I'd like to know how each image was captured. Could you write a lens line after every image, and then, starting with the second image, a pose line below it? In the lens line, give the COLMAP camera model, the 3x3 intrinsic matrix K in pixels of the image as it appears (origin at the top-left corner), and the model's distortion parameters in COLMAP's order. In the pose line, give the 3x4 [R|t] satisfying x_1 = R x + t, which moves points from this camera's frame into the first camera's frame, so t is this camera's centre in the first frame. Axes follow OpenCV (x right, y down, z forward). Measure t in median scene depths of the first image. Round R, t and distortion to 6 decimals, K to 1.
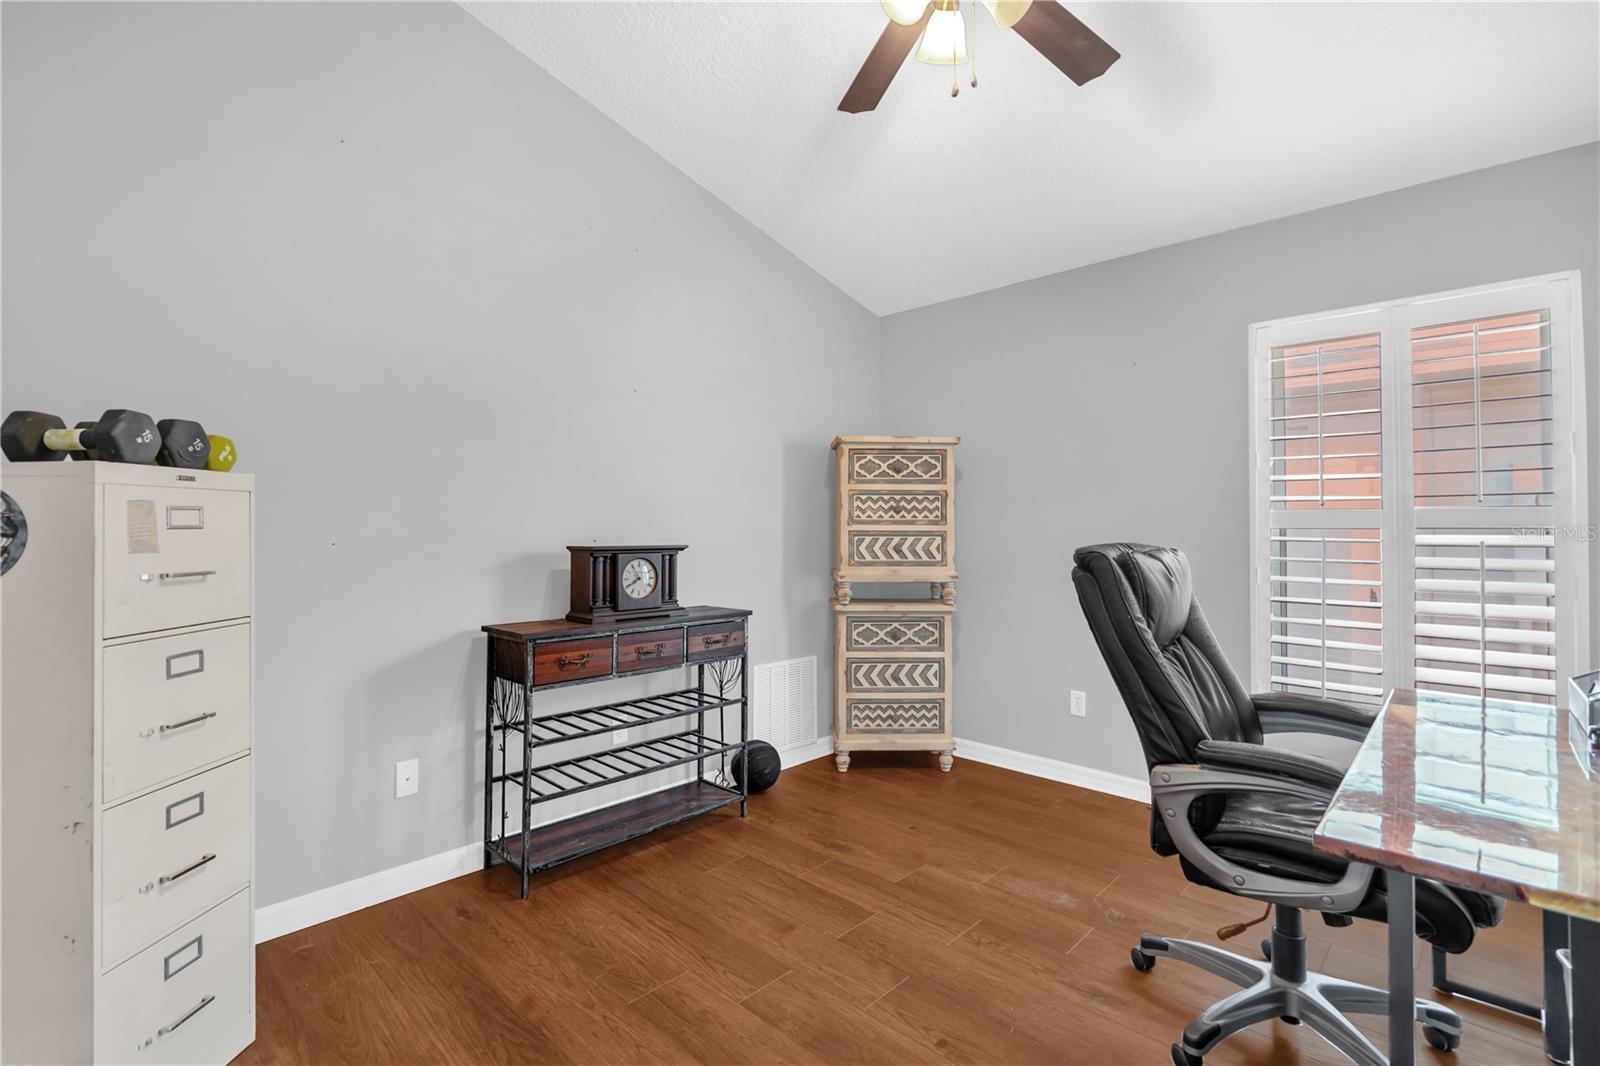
lens RADIAL K [[713.5, 0, 794.5], [0, 713.5, 519.4], [0, 0, 1]] dist [0.004571, 0.000102]
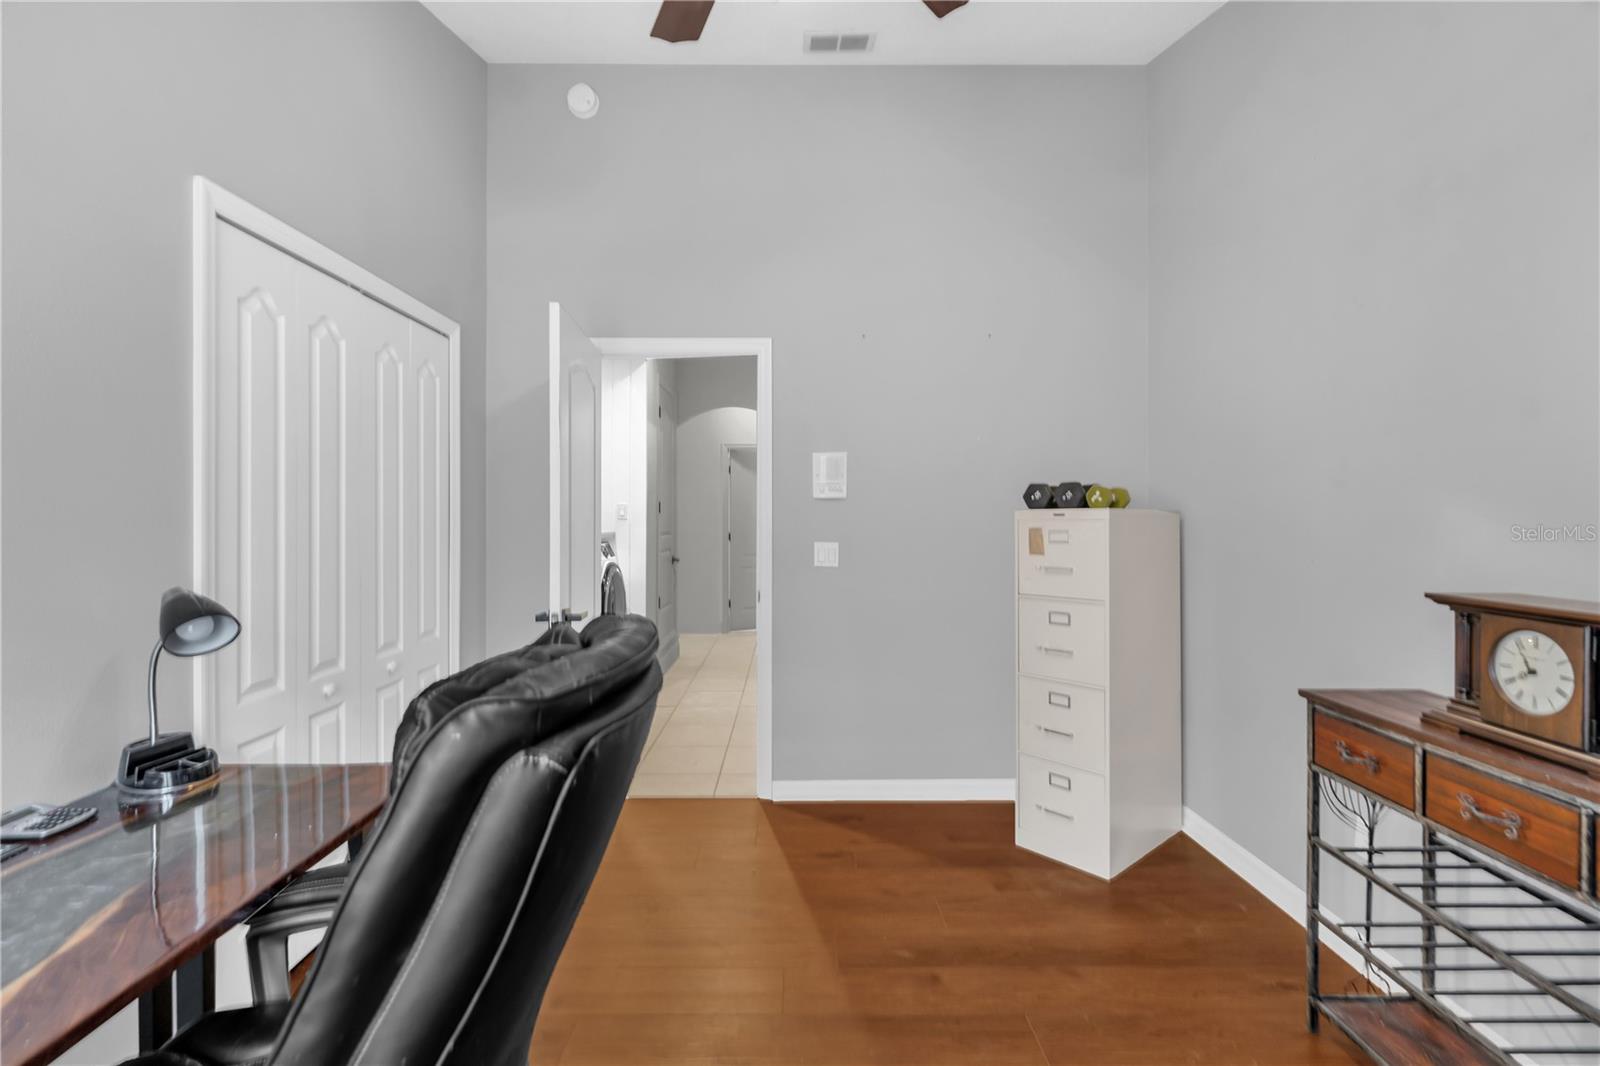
lens RADIAL K [[713.5, 0, 792.6], [0, 713.5, 530.3], [0, 0, 1]] dist [0.004571, 0.000102]
pose [[-0.717082, 0.009029, -0.696930, 0.481942], [0.006324, 0.999959, 0.006447, -0.019013], [0.696960, 0.000216, -0.717110, 1.010302]]
